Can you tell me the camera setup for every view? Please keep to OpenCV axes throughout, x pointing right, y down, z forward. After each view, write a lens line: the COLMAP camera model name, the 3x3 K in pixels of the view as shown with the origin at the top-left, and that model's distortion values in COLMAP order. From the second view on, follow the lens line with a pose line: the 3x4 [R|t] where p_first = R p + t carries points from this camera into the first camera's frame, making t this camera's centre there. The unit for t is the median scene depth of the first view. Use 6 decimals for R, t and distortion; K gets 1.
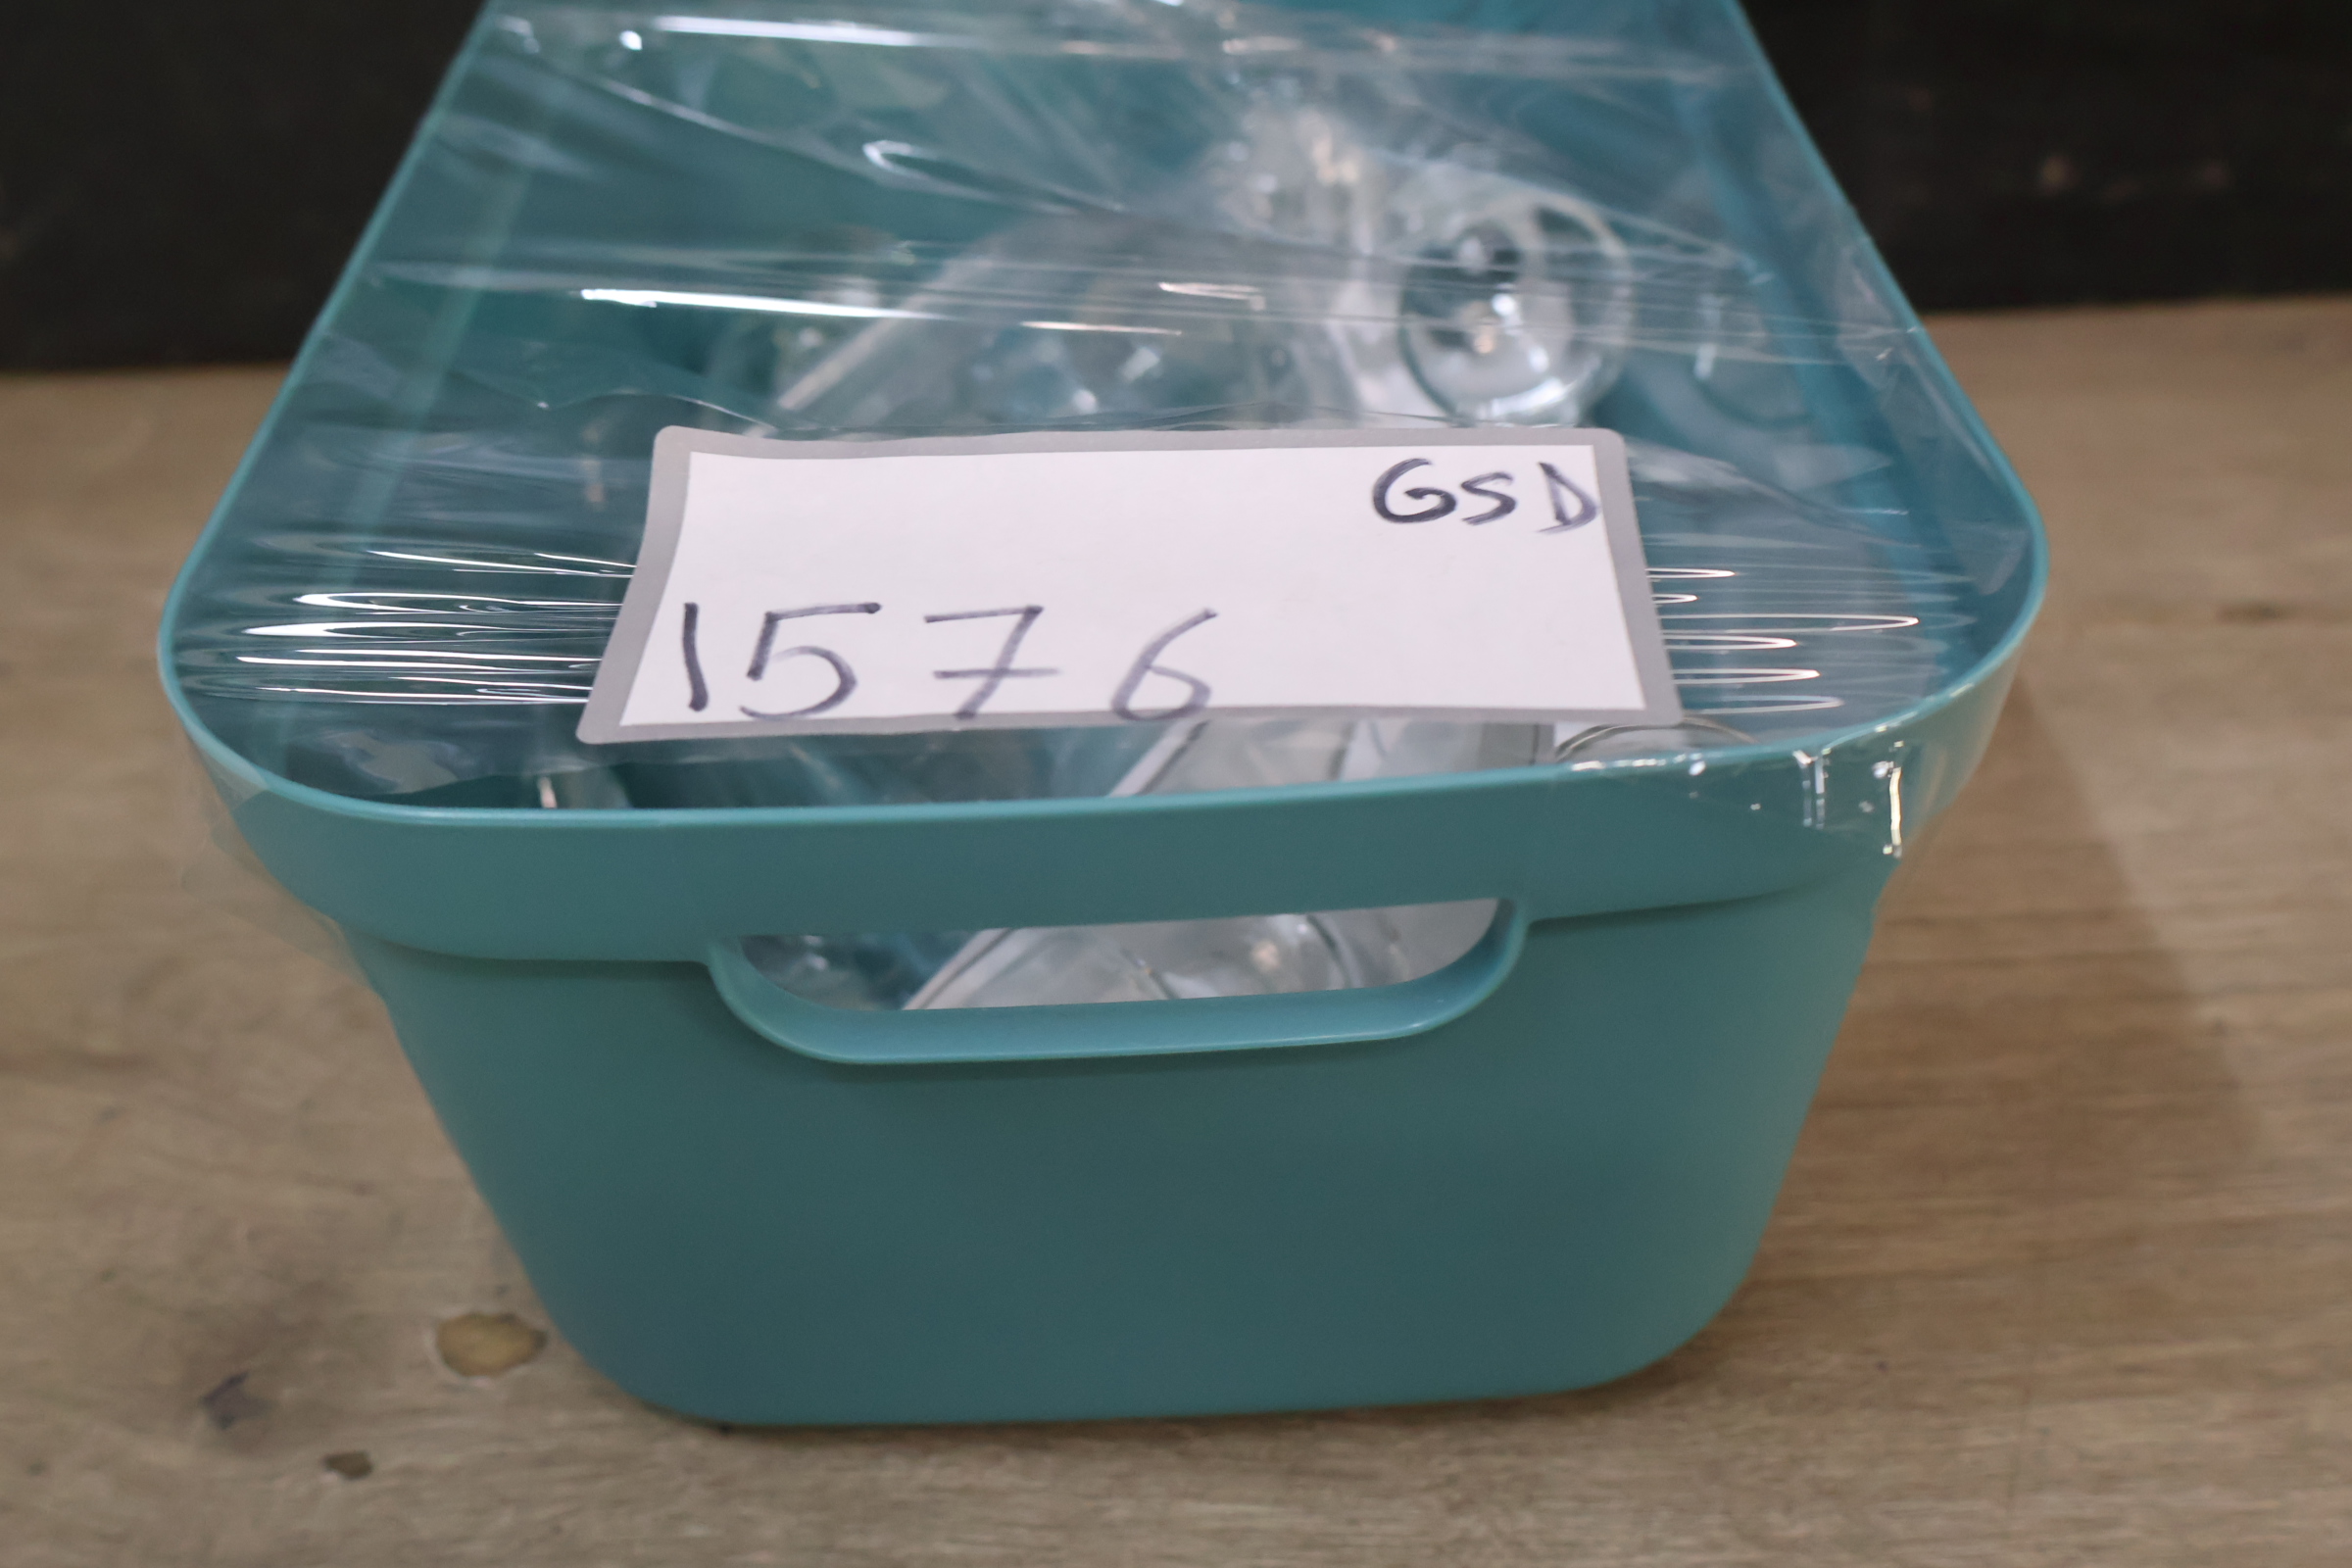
lens RADIAL K [[2408.2, 0, 1218.4], [0, 2408.2, 779.1], [0, 0, 1]] dist [0.054246, 0.010405]
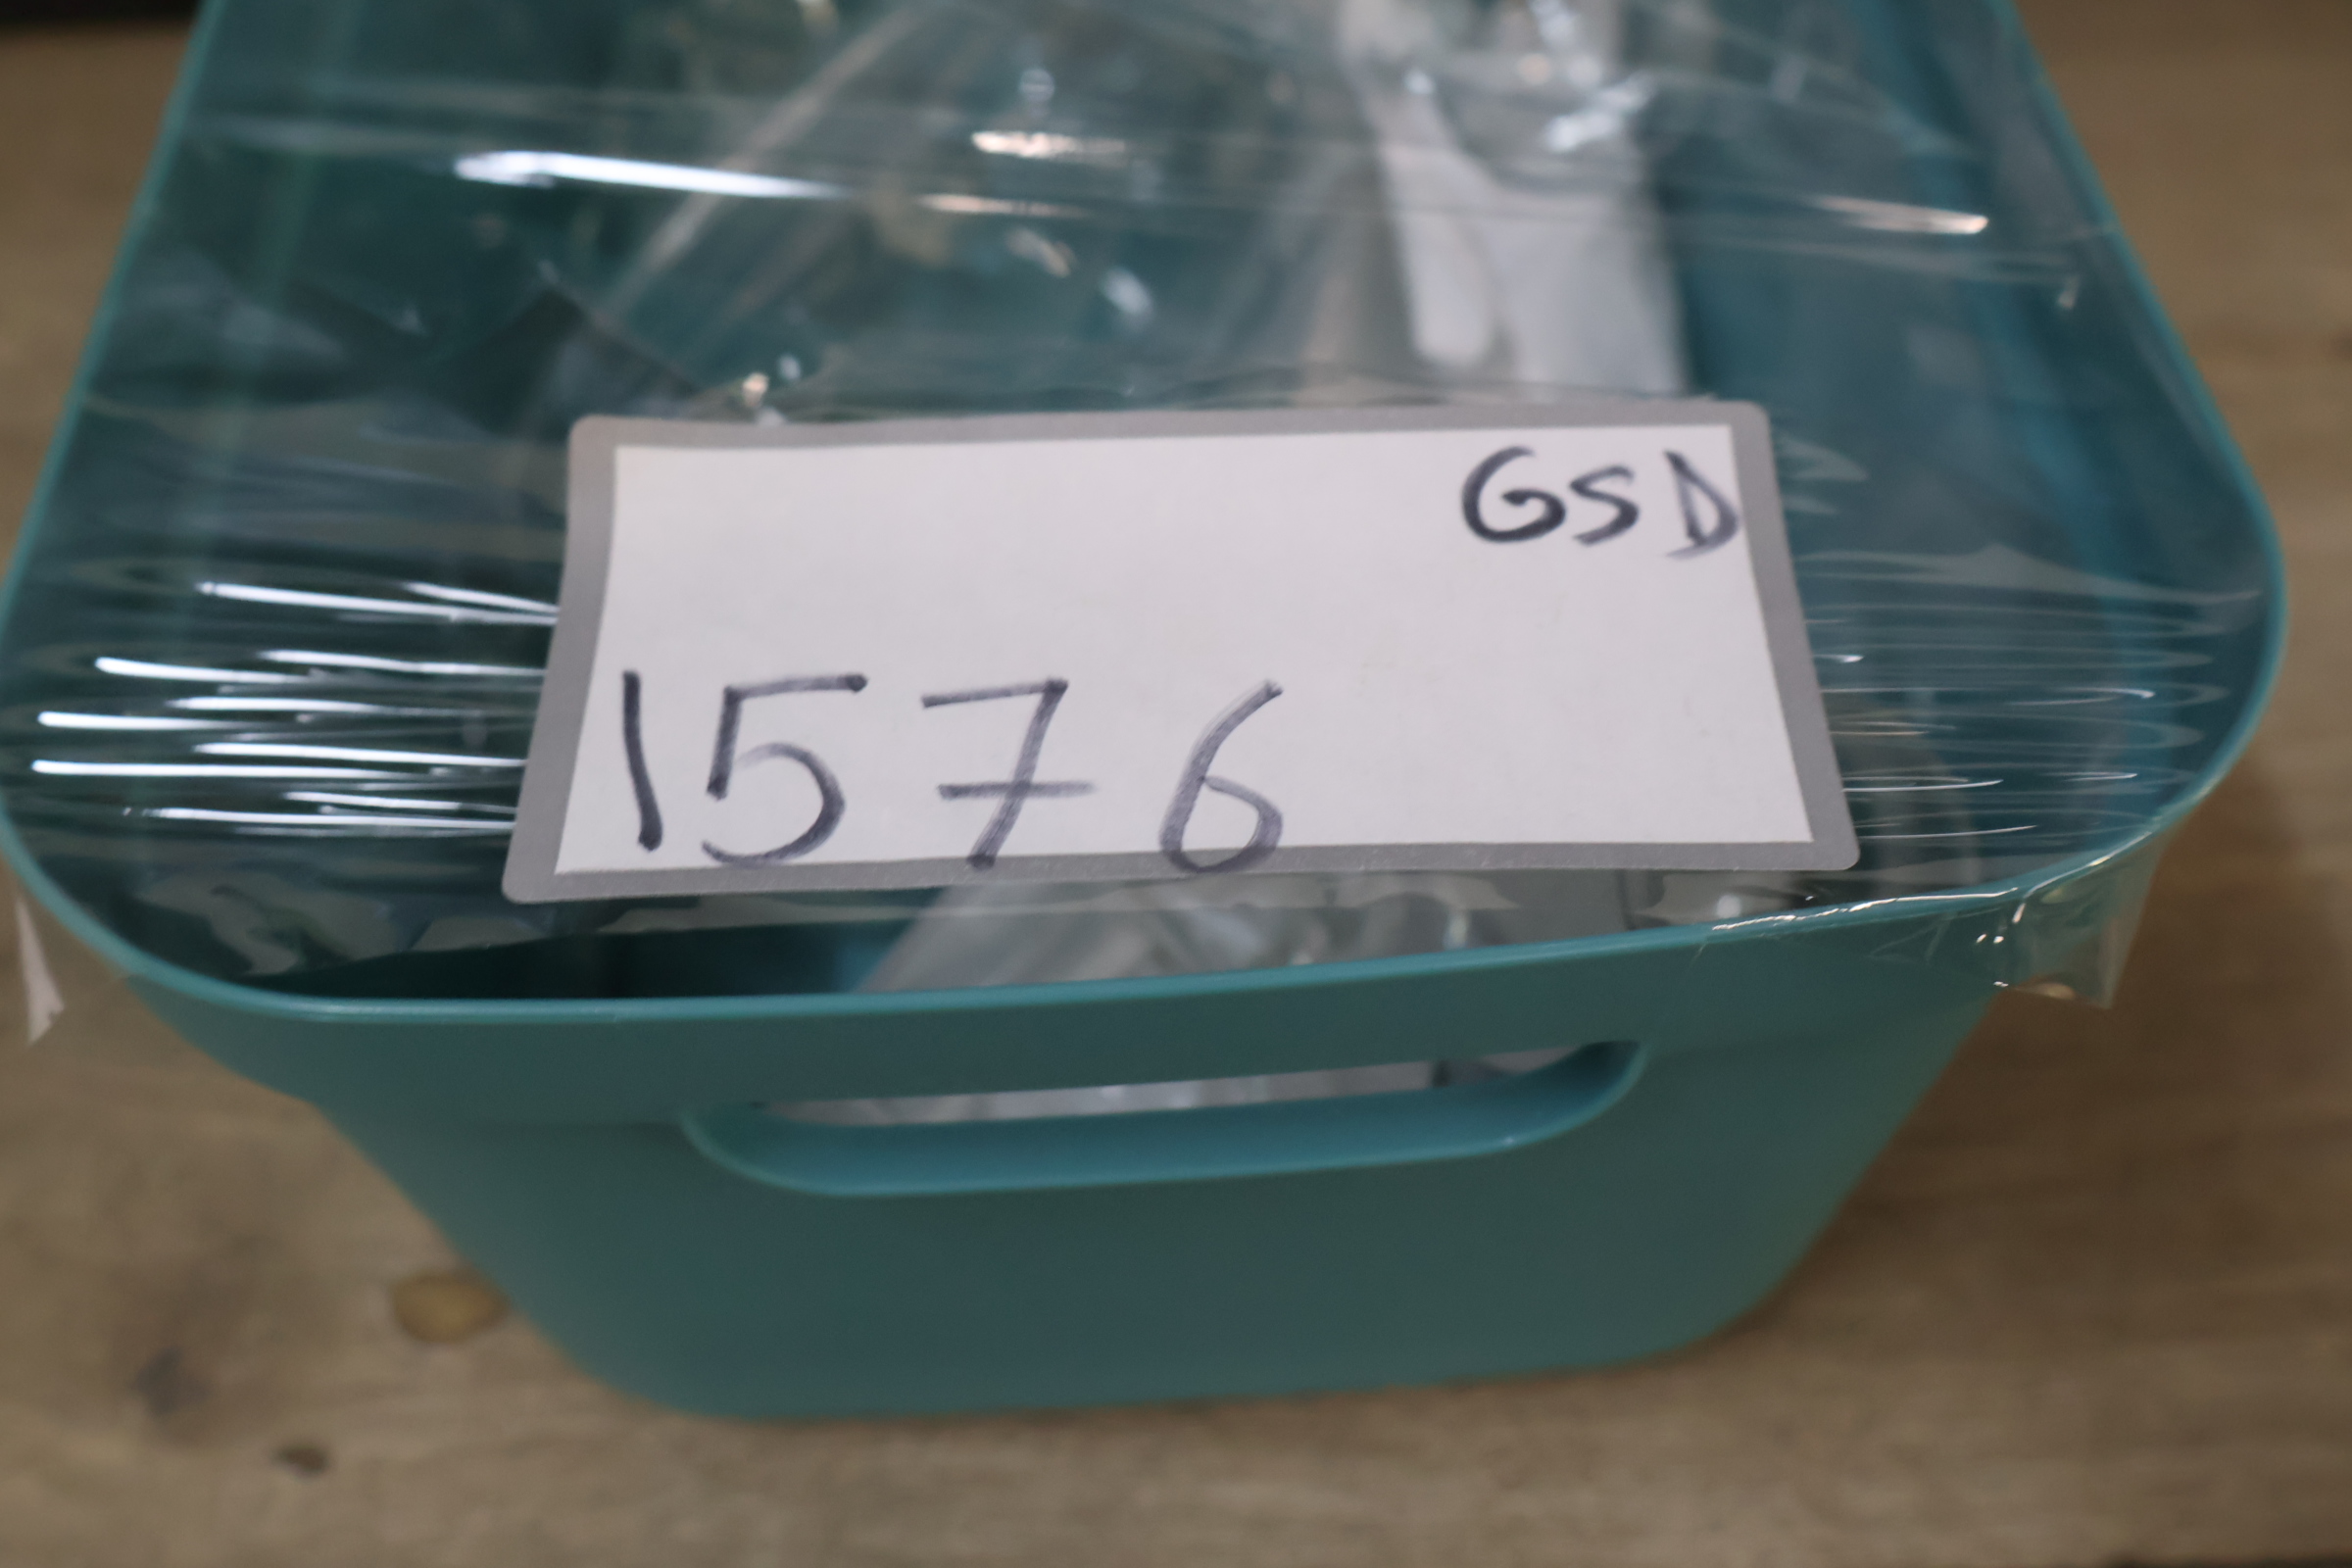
lens RADIAL K [[2408.2, 0, 1218.4], [0, 2408.2, 779.1], [0, 0, 1]] dist [0.054246, 0.010405]
pose [[0.999573, -0.013439, 0.025934, -0.041590], [0.007419, 0.975558, 0.219615, -0.209275], [-0.028251, -0.219329, 0.975242, 0.189828]]
